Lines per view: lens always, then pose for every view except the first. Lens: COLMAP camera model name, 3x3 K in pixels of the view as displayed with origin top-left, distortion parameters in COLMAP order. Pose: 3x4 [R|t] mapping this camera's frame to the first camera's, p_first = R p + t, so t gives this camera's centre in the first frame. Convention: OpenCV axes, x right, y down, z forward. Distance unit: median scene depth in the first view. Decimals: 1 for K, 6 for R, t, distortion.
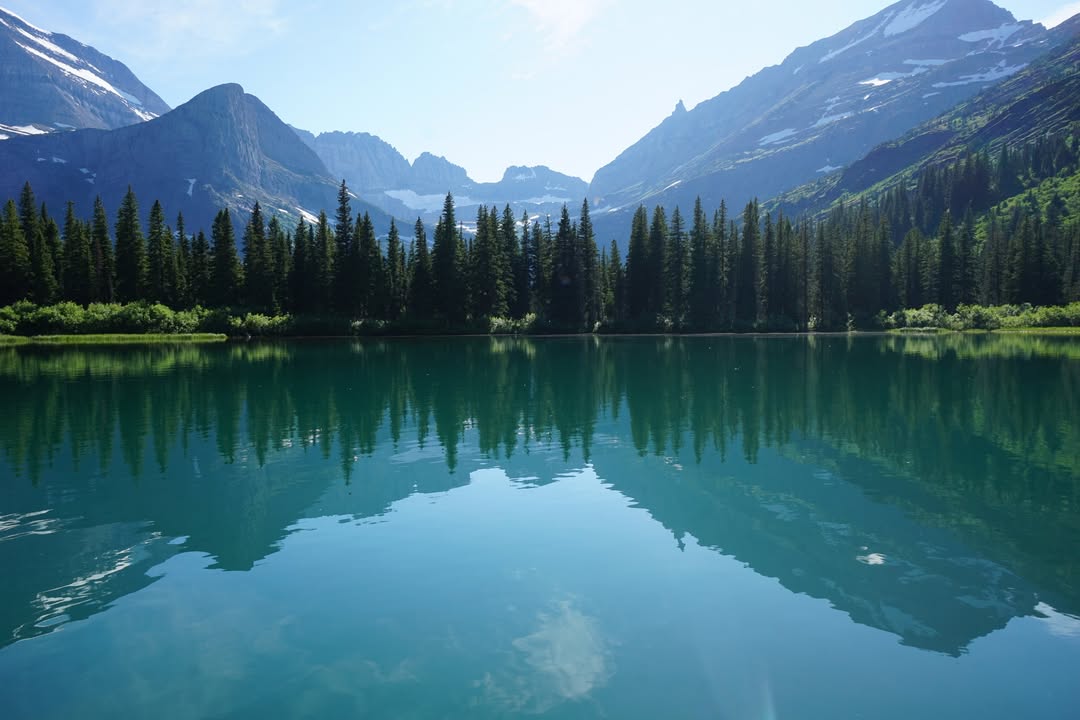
lens RADIAL K [[799.9, 0, 544.7], [0, 799.9, 356.7], [0, 0, 1]] dist [0.006039, 0.039246]
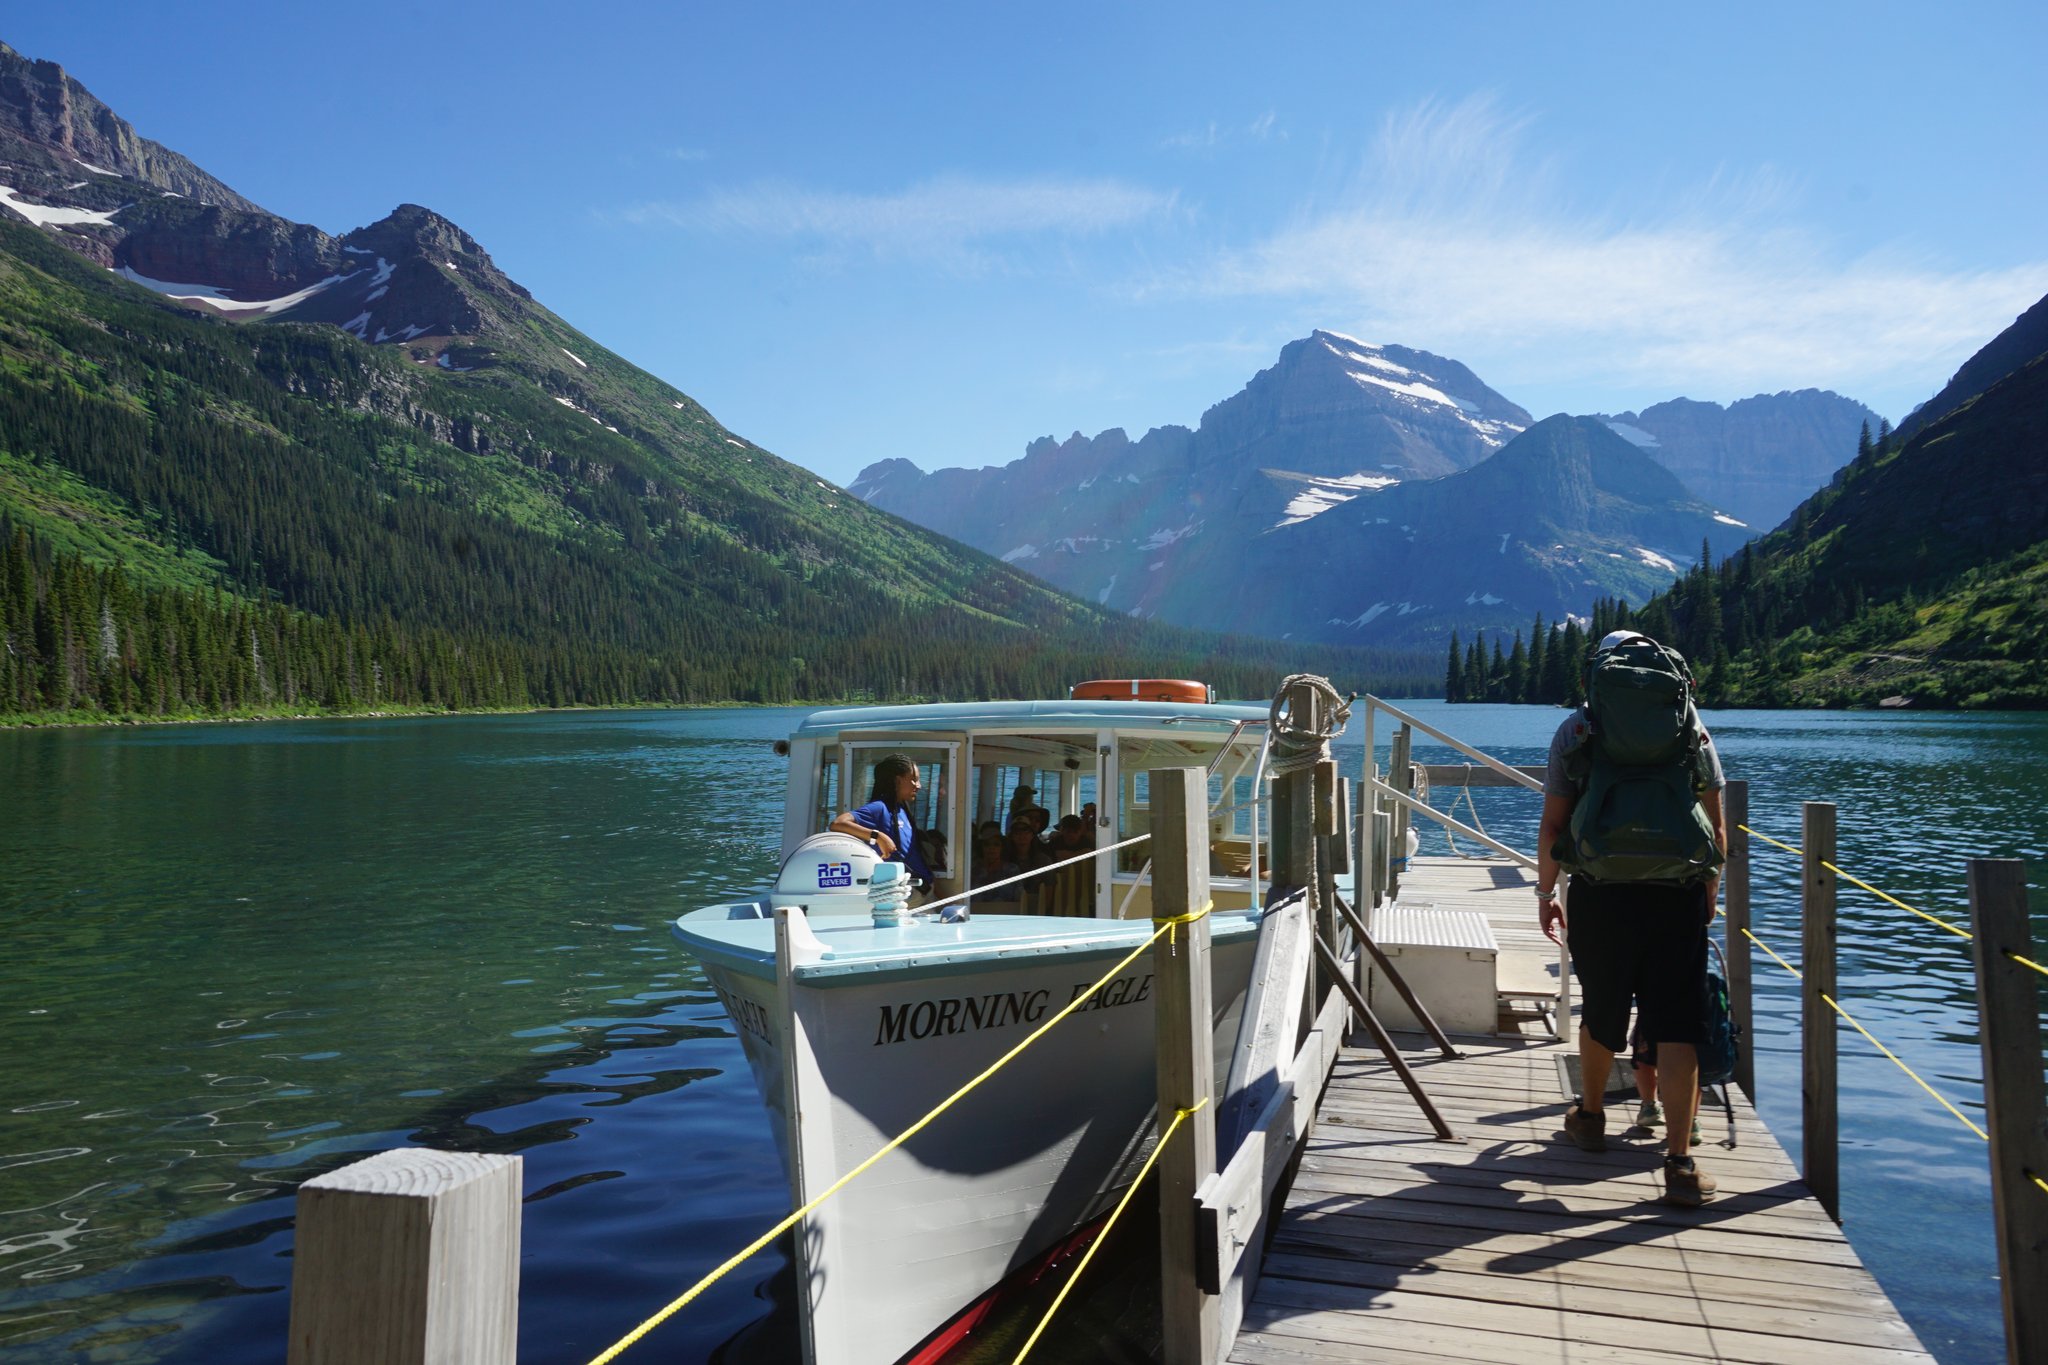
lens RADIAL K [[1538.0, 0, 1023.7], [0, 1538.0, 664.3], [0, 0, 1]] dist [0.036787, 0.015445]
pose [[0.710342, -0.019378, -0.703590, 0.301846], [-0.019971, 0.998664, -0.047667, 0.015370], [0.703573, 0.047911, 0.709006, -0.465455]]
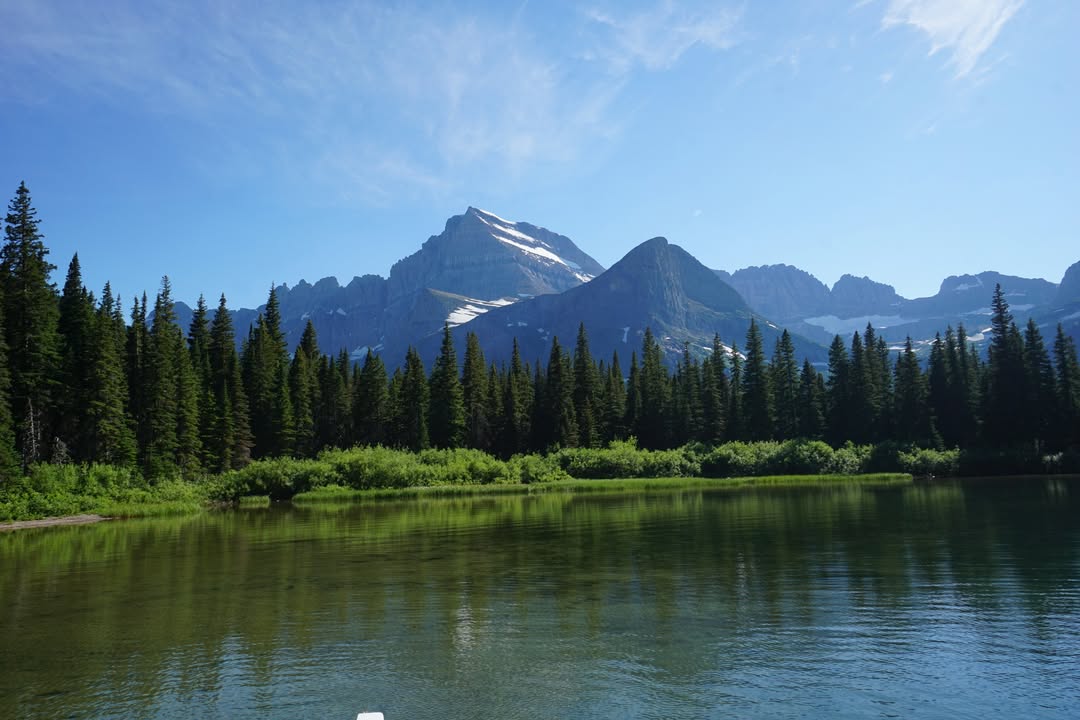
lens RADIAL K [[811.1, 0, 539.9], [0, 811.1, 350.4], [0, 0, 1]] dist [0.036787, 0.015445]
pose [[0.871934, -0.088867, -0.481491, -0.010914], [0.004636, 0.984845, -0.173373, -0.000302], [0.489601, 0.148938, 0.859132, 0.001850]]
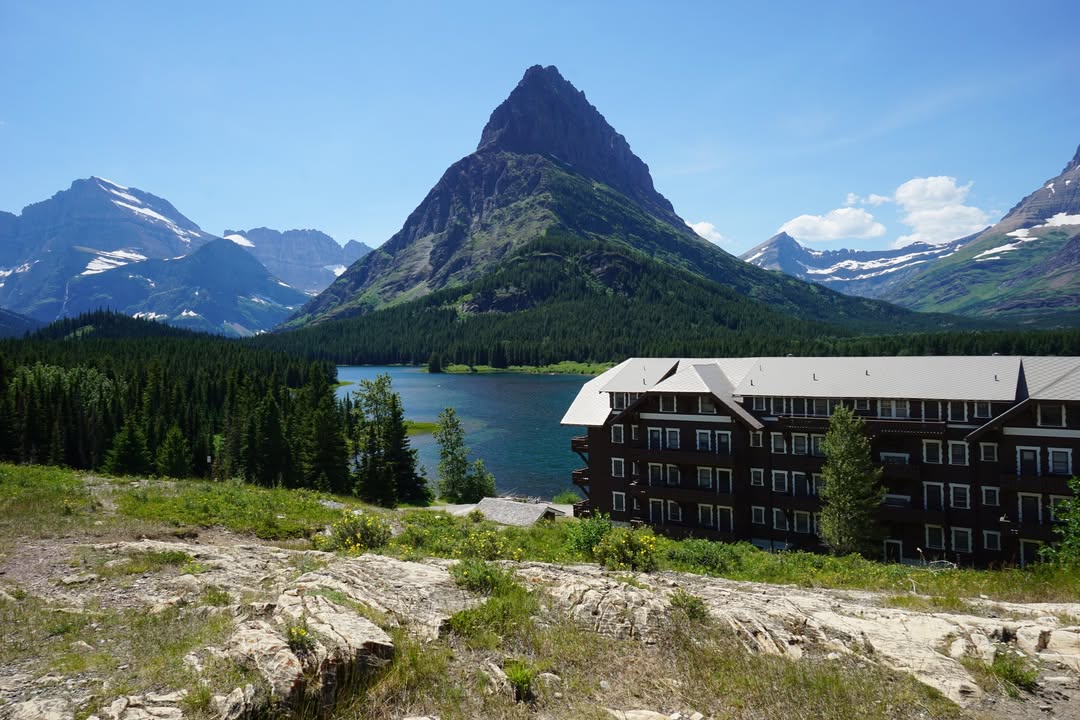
lens RADIAL K [[811.1, 0, 539.9], [0, 811.1, 350.4], [0, 0, 1]] dist [0.036787, 0.015445]
pose [[0.998771, -0.012094, -0.048070, 0.469851], [0.010638, 0.999480, -0.030431, 0.027518], [0.048413, 0.029882, 0.998380, -0.926305]]
